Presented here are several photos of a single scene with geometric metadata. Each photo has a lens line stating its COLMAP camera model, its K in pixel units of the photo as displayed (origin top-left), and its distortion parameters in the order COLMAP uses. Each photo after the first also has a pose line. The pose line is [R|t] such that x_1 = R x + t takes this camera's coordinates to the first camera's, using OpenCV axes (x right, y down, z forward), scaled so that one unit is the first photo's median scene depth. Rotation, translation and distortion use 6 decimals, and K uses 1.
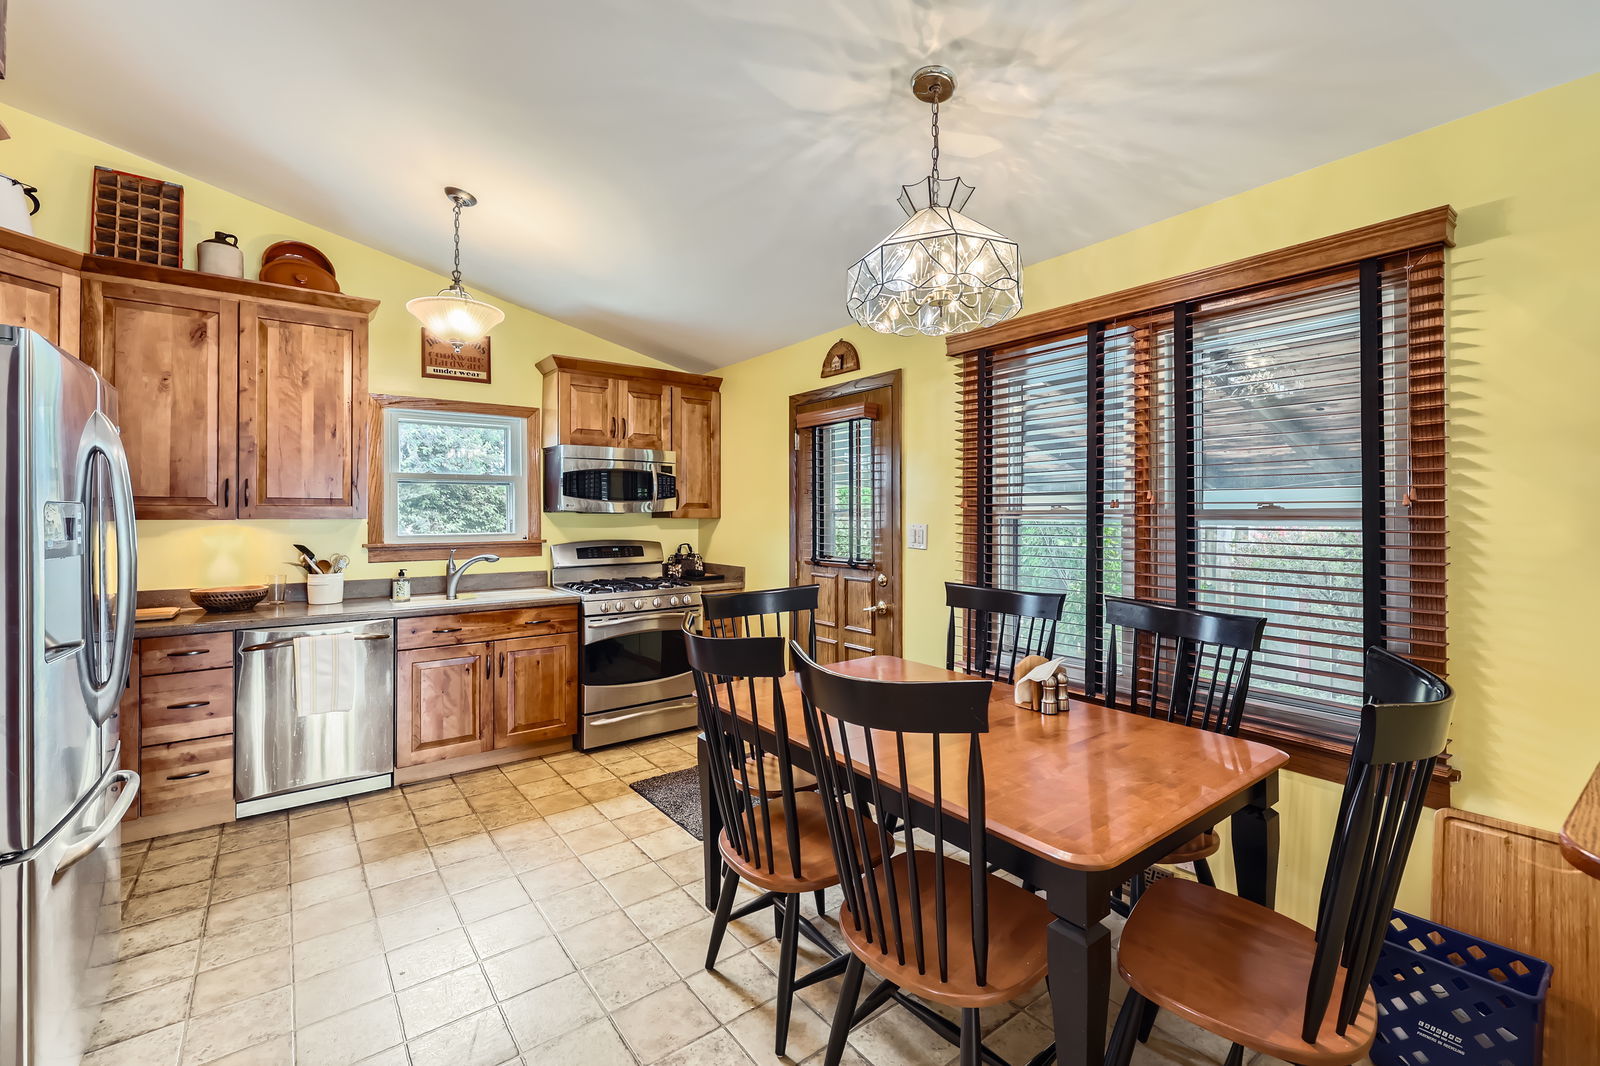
lens RADIAL K [[687.5, 0, 808.5], [0, 687.5, 518.2], [0, 0, 1]] dist [0.000927, -0.000015]
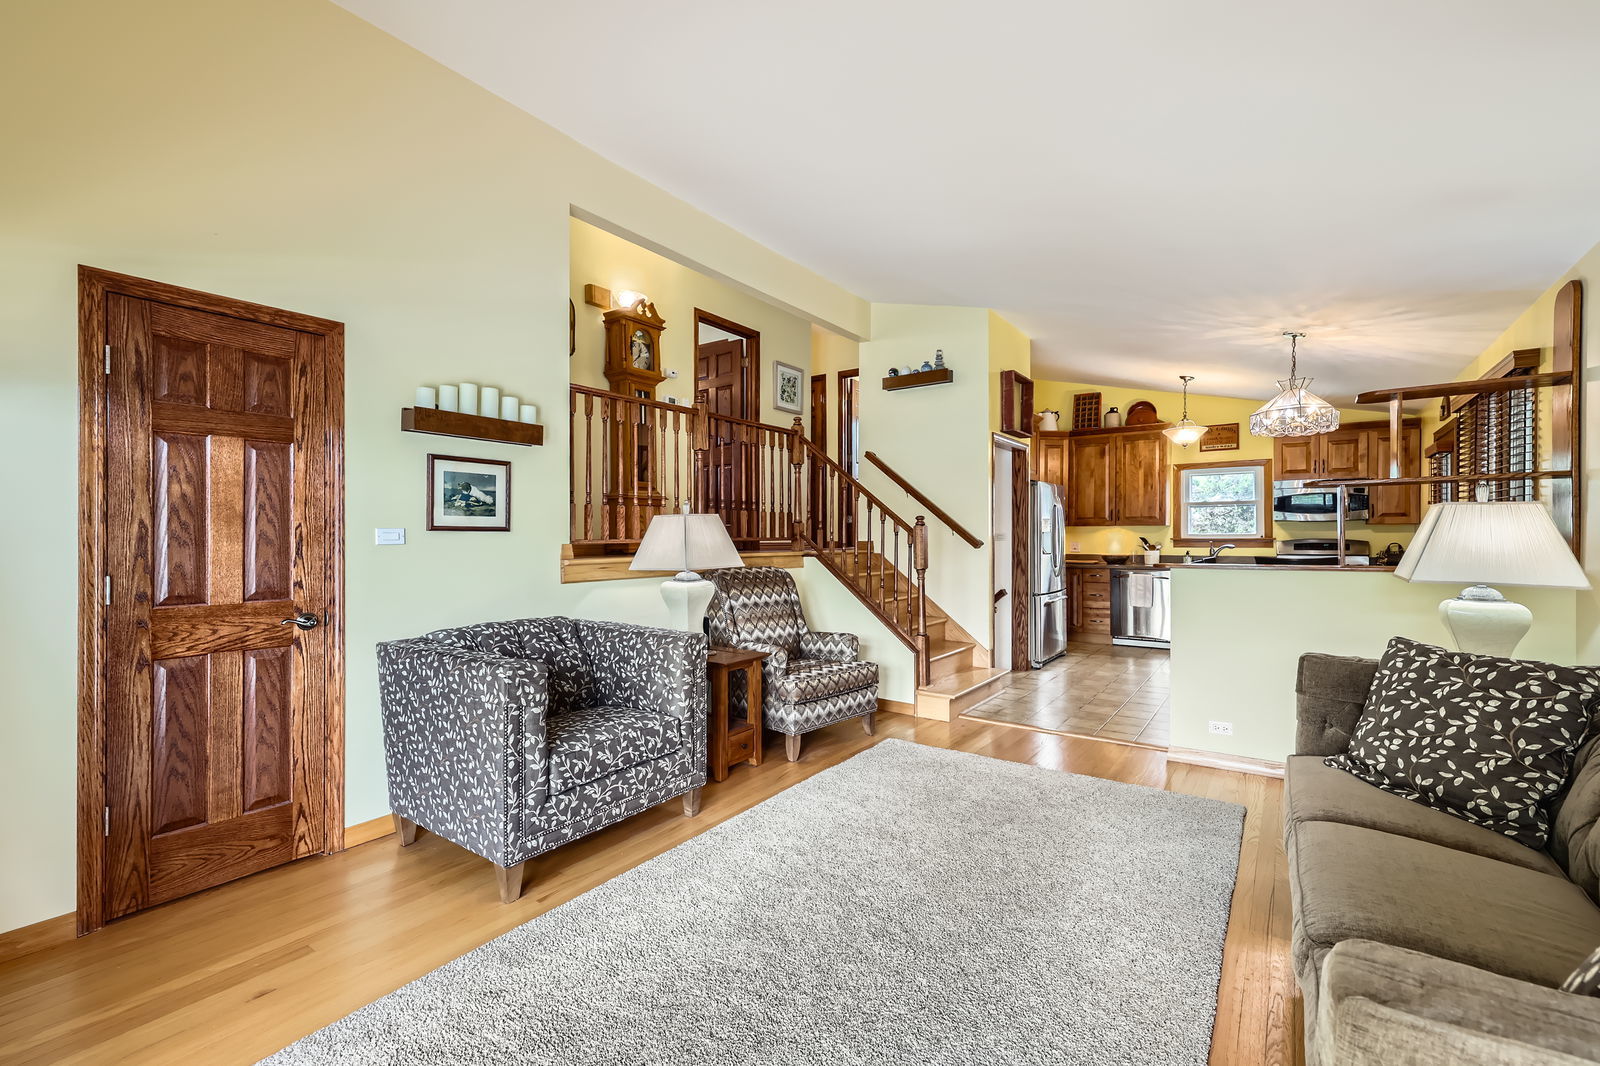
lens RADIAL K [[687.5, 0, 804.1], [0, 687.5, 527.9], [0, 0, 1]] dist [0.000927, -0.000015]
pose [[0.311385, -0.004968, -0.950271, 1.045836], [-0.001374, 0.999983, -0.005678, 0.022390], [0.950283, 0.003073, 0.311373, -0.741545]]
